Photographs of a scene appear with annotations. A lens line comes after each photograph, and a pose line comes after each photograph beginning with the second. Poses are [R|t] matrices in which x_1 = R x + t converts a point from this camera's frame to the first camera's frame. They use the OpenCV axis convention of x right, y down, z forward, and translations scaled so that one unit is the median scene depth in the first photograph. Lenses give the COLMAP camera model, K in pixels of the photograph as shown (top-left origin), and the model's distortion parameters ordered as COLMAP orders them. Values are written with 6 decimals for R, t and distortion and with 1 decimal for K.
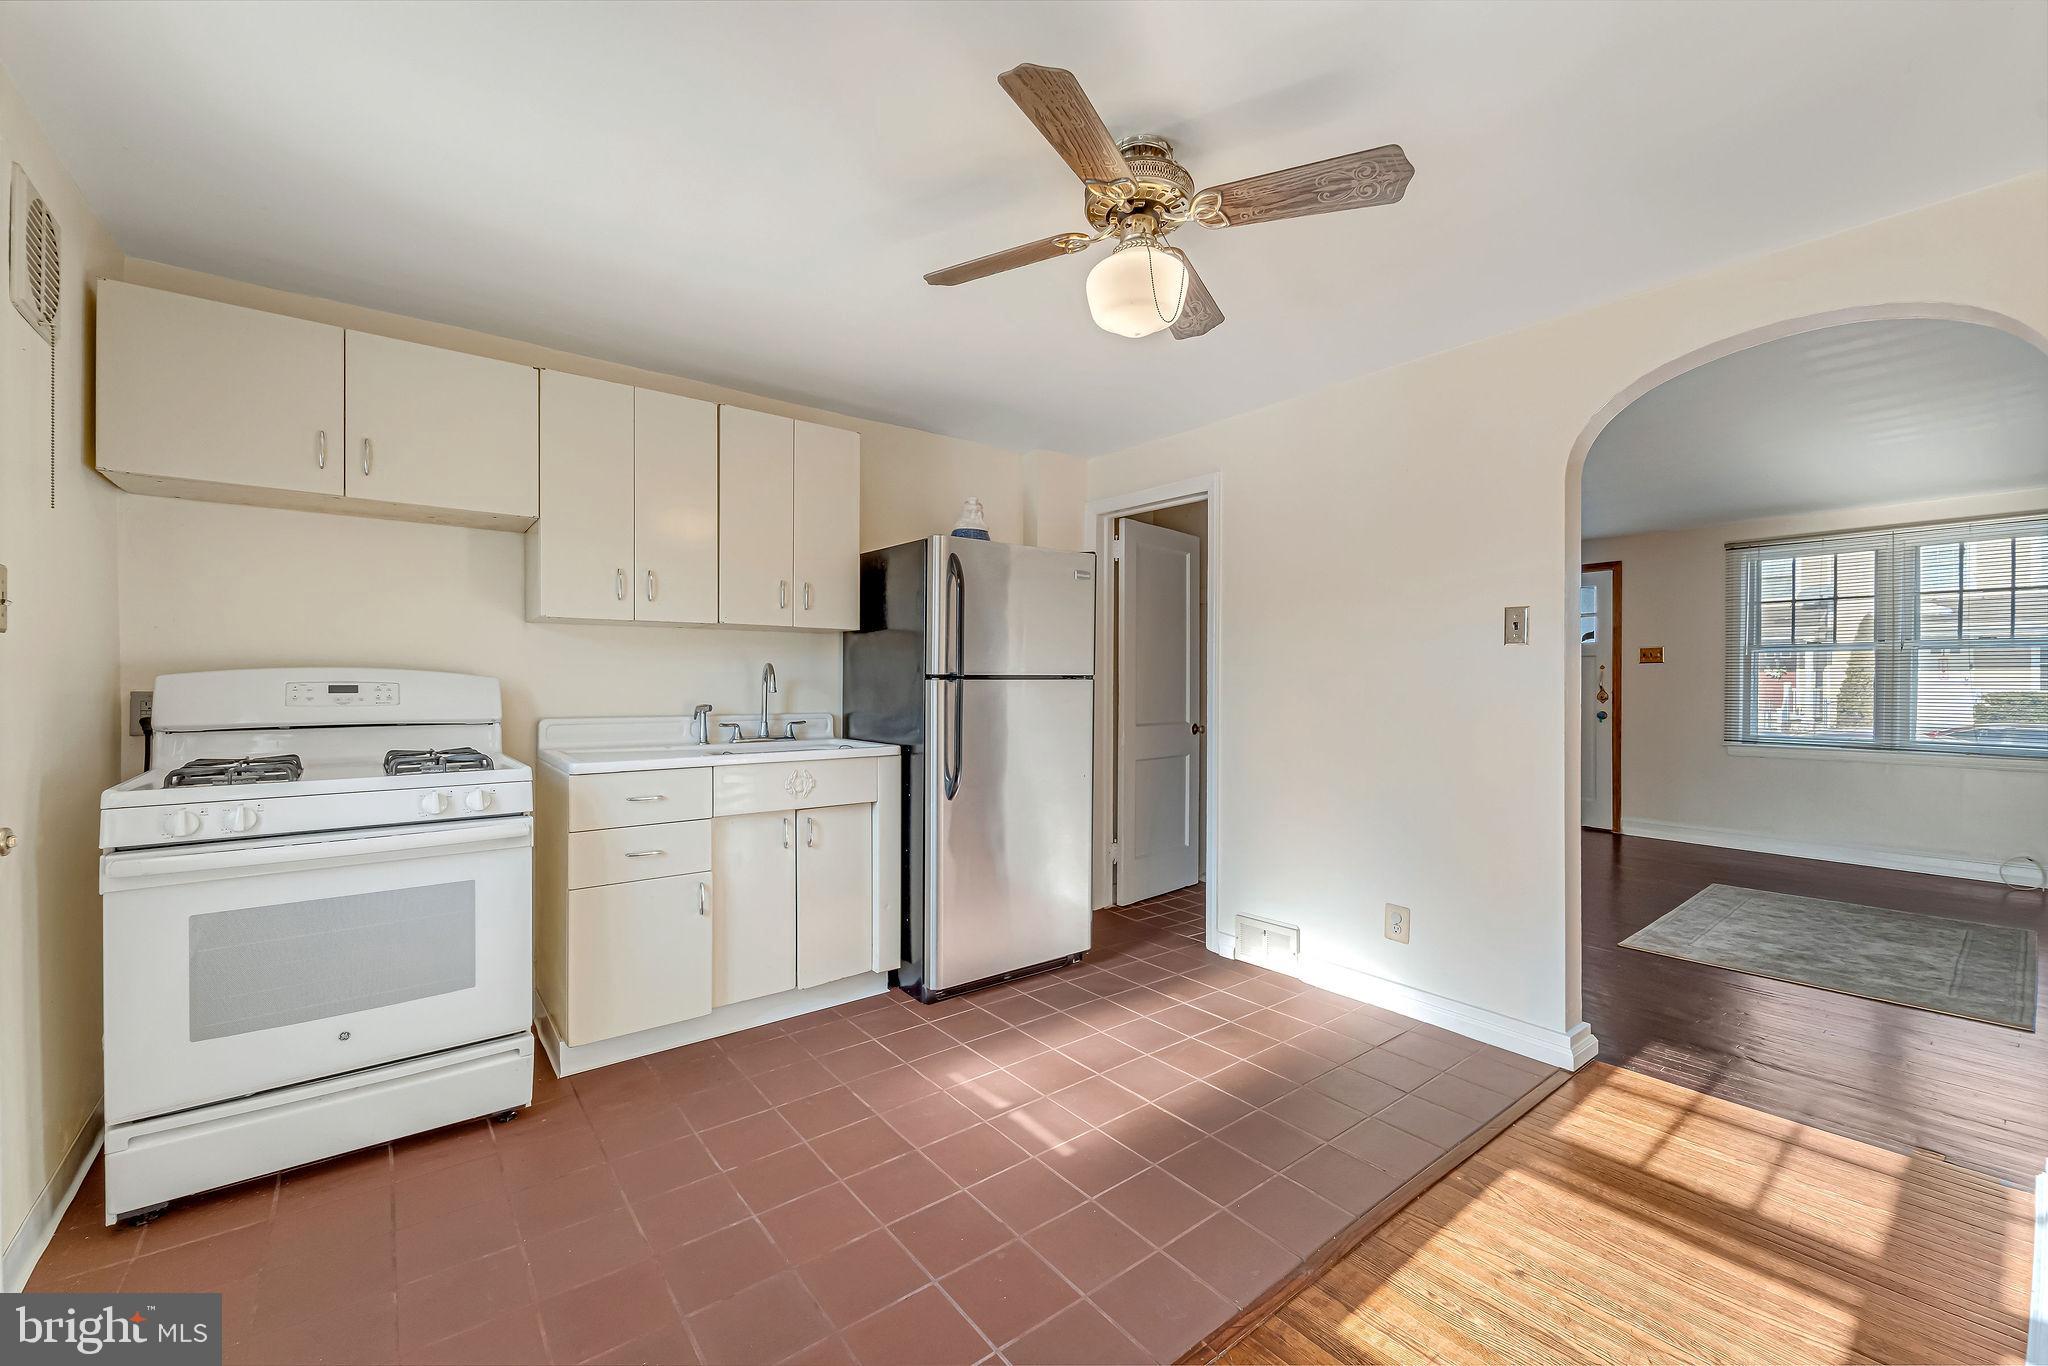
lens RADIAL K [[825.9, 0, 1019.7], [0, 825.9, 682.9], [0, 0, 1]] dist [0.000979, 0.000117]
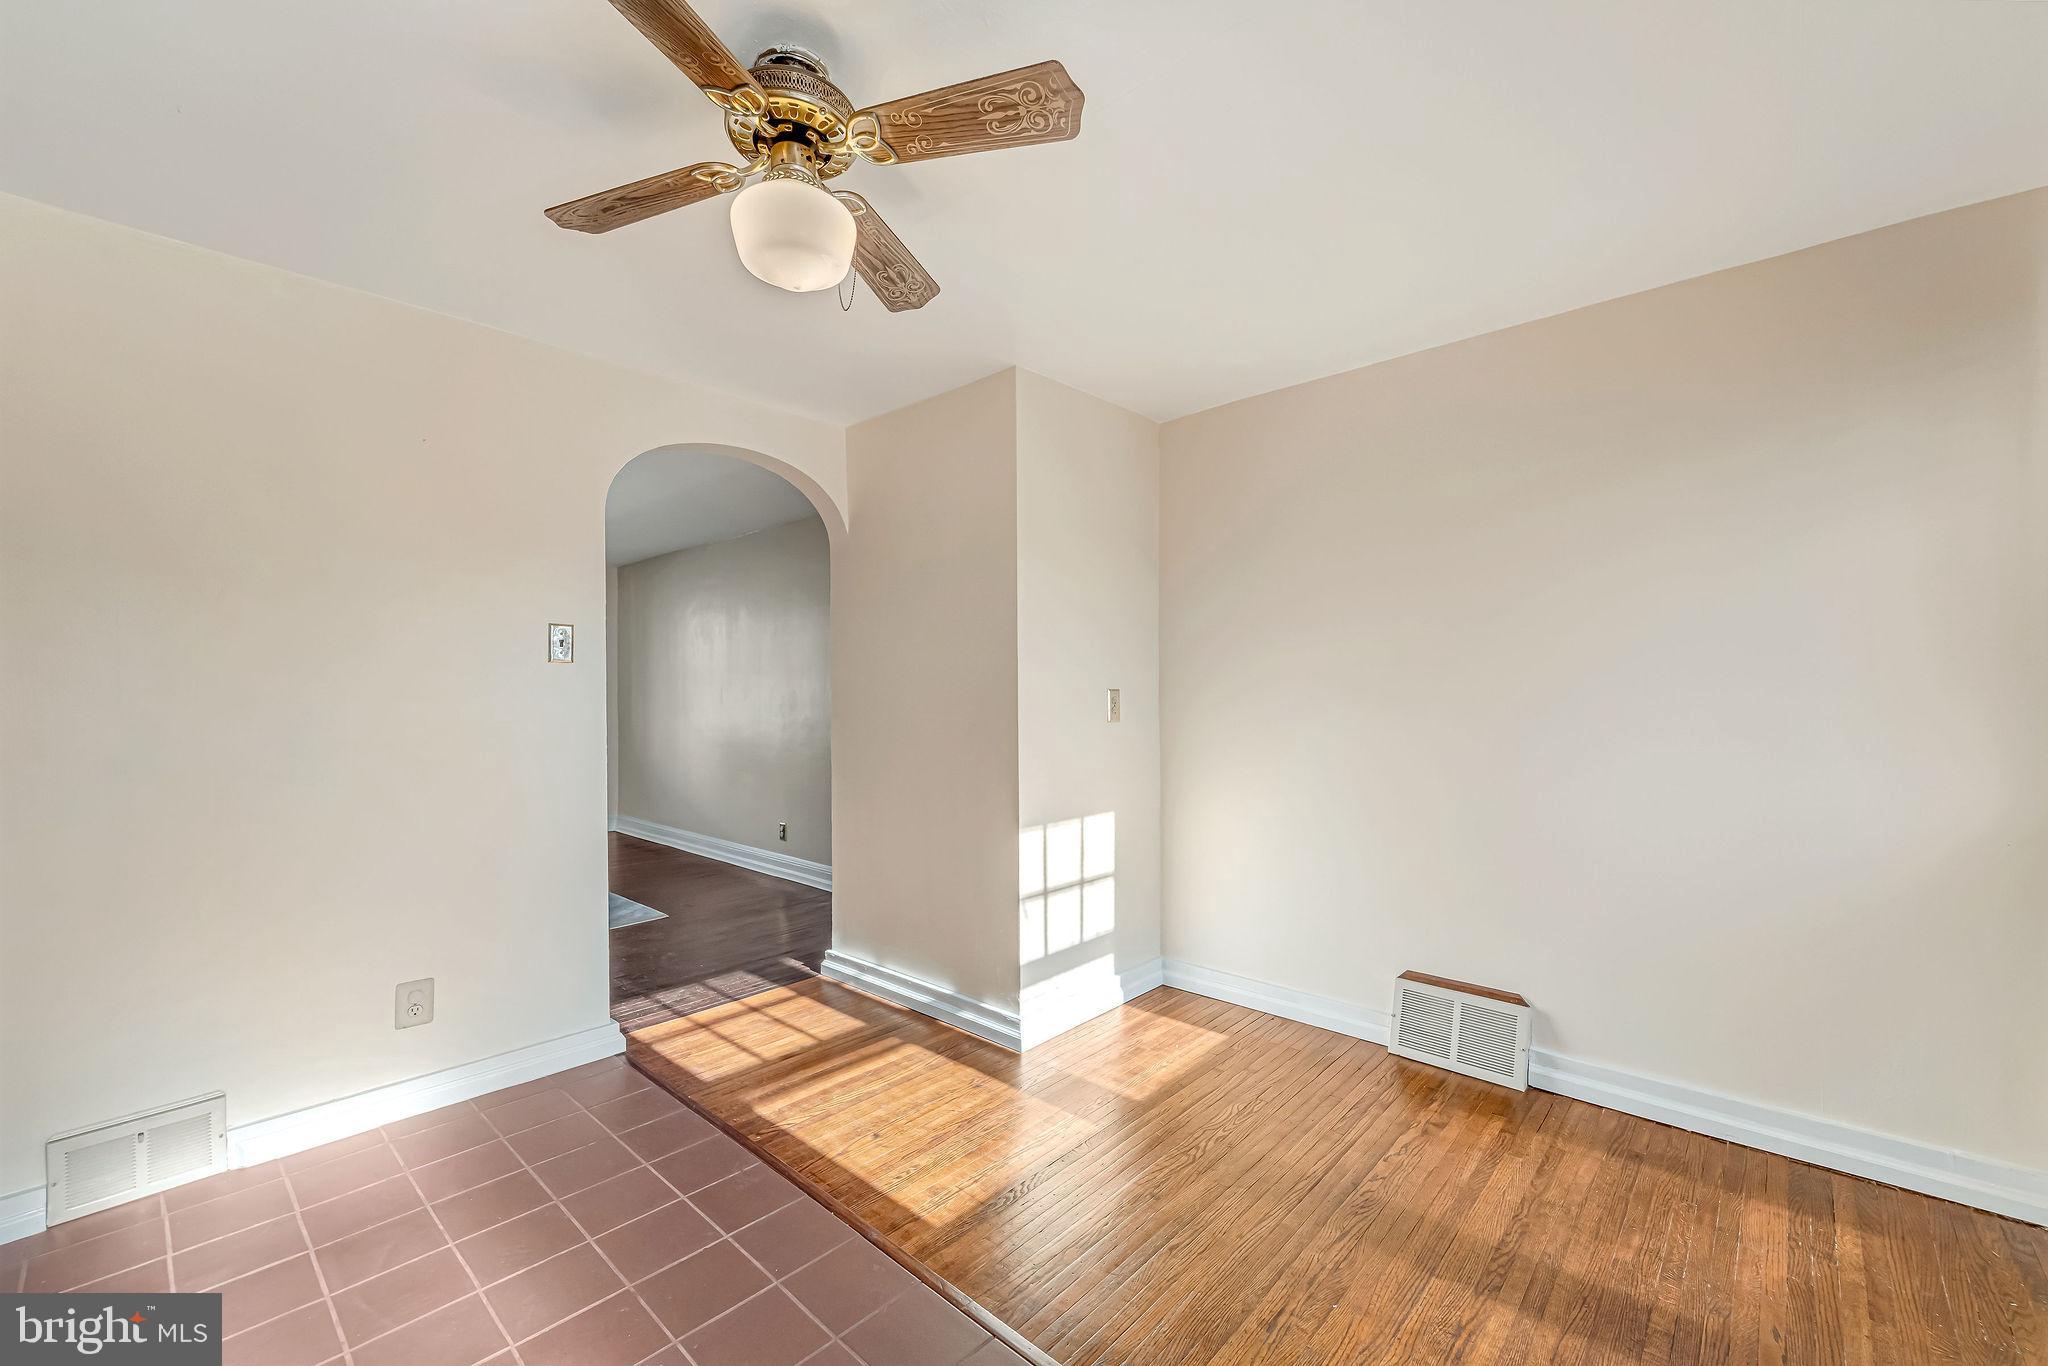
lens RADIAL K [[825.9, 0, 1019.7], [0, 825.9, 682.9], [0, 0, 1]] dist [0.000979, 0.000117]
pose [[-0.158611, 0.010250, 0.987288, -0.222664], [0.010318, 0.999909, -0.008723, -0.003711], [-0.987287, 0.008804, -0.158703, 0.279284]]
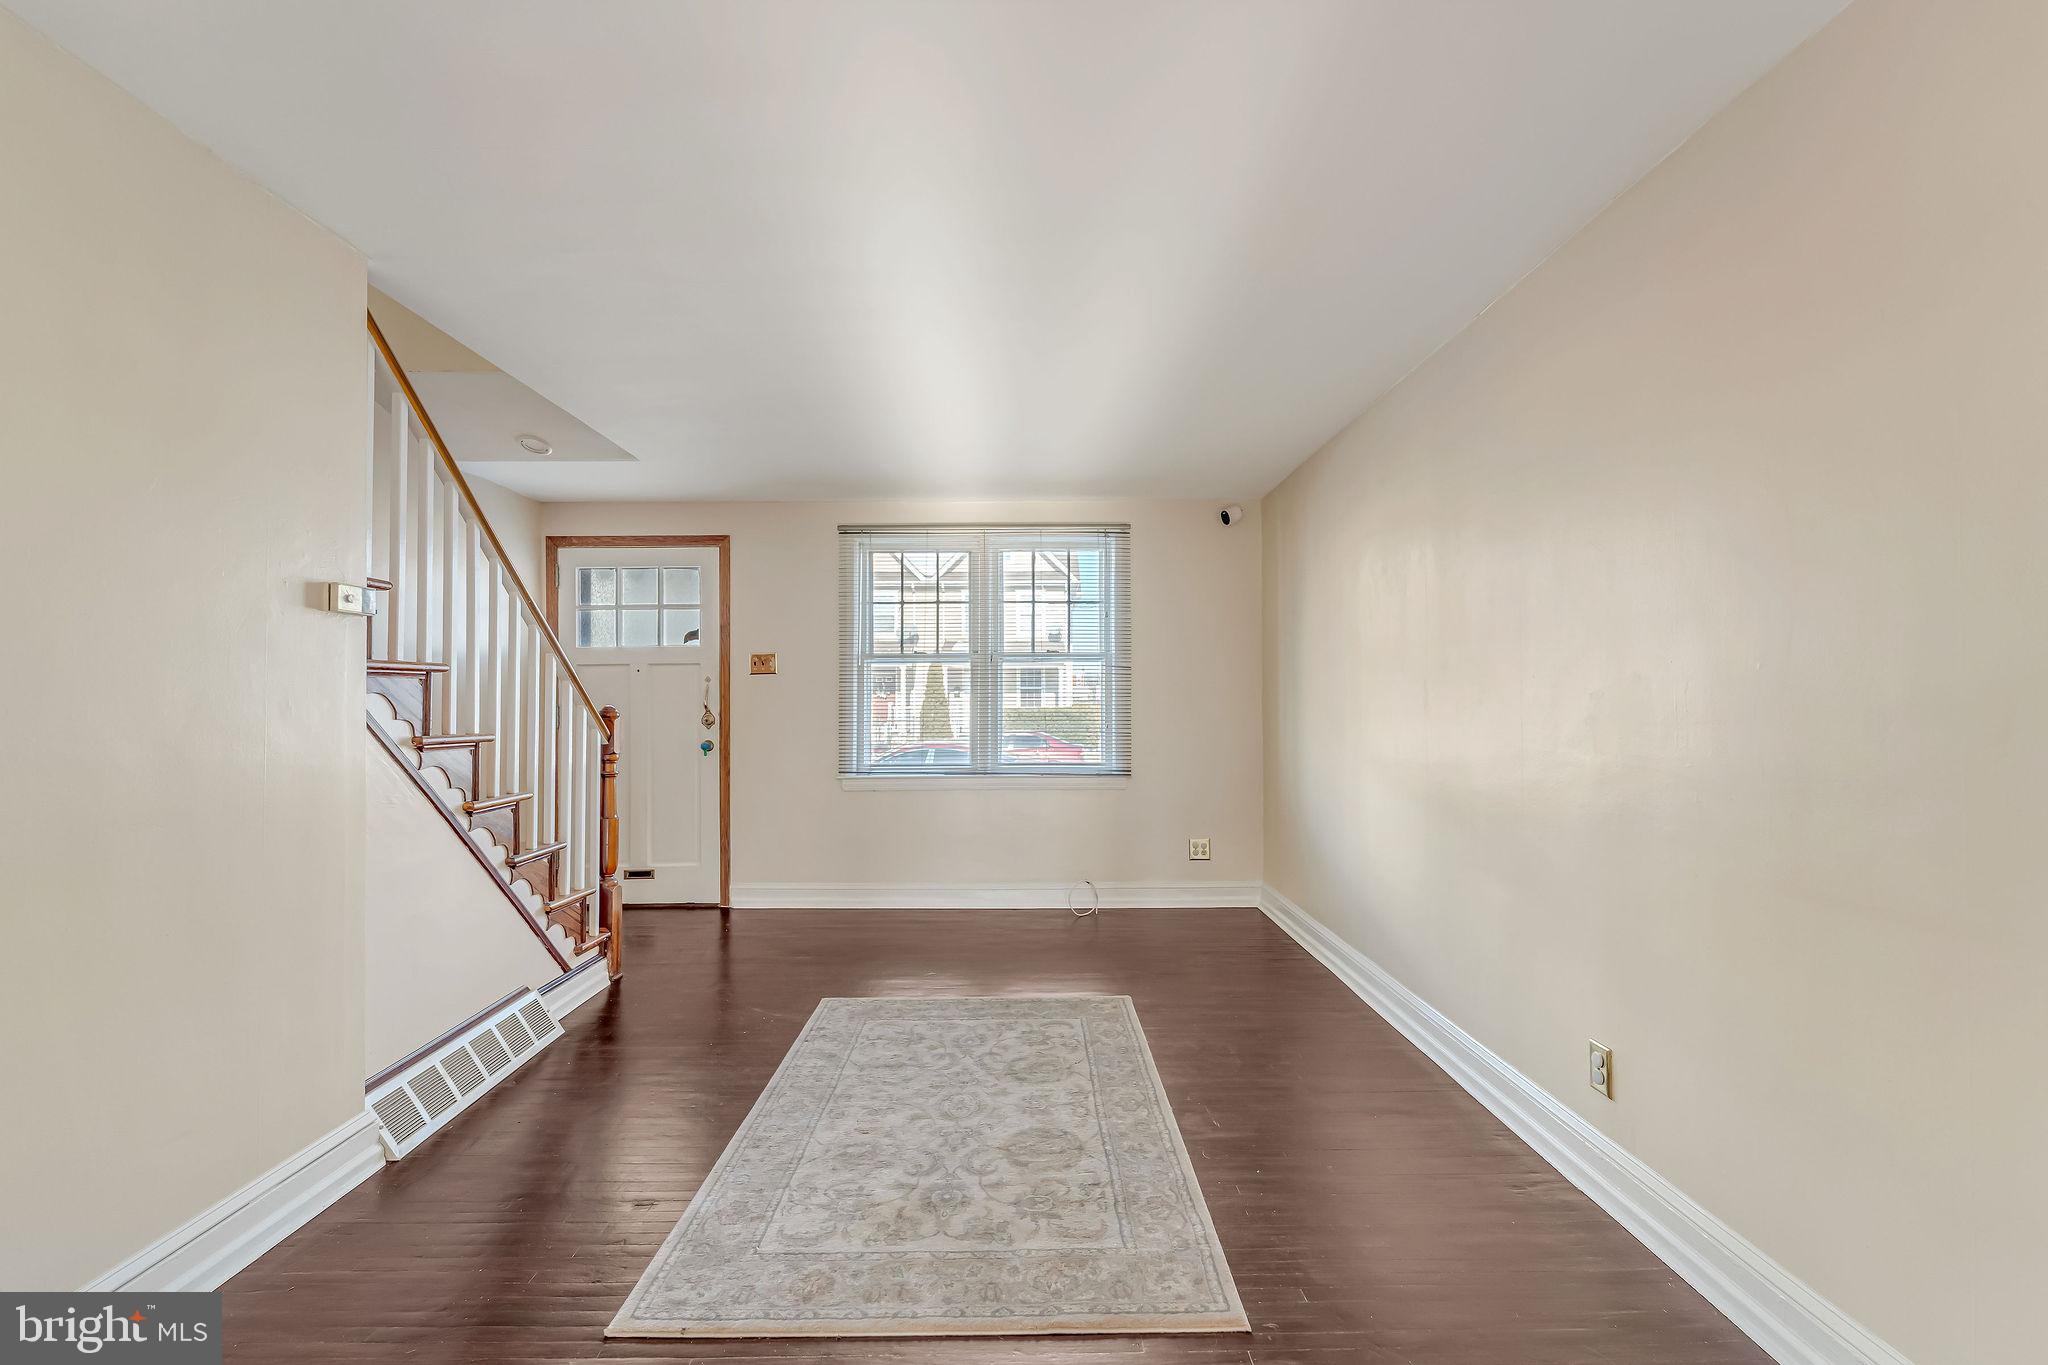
lens RADIAL K [[832.2, 0, 1015.0], [0, 832.2, 691.8], [0, 0, 1]] dist [0.008538, -0.000076]
pose [[0.622665, 0.005841, 0.782467, 0.334196], [0.006790, 0.999894, -0.012867, 0.003290], [-0.782459, 0.013325, 0.622559, 0.371187]]
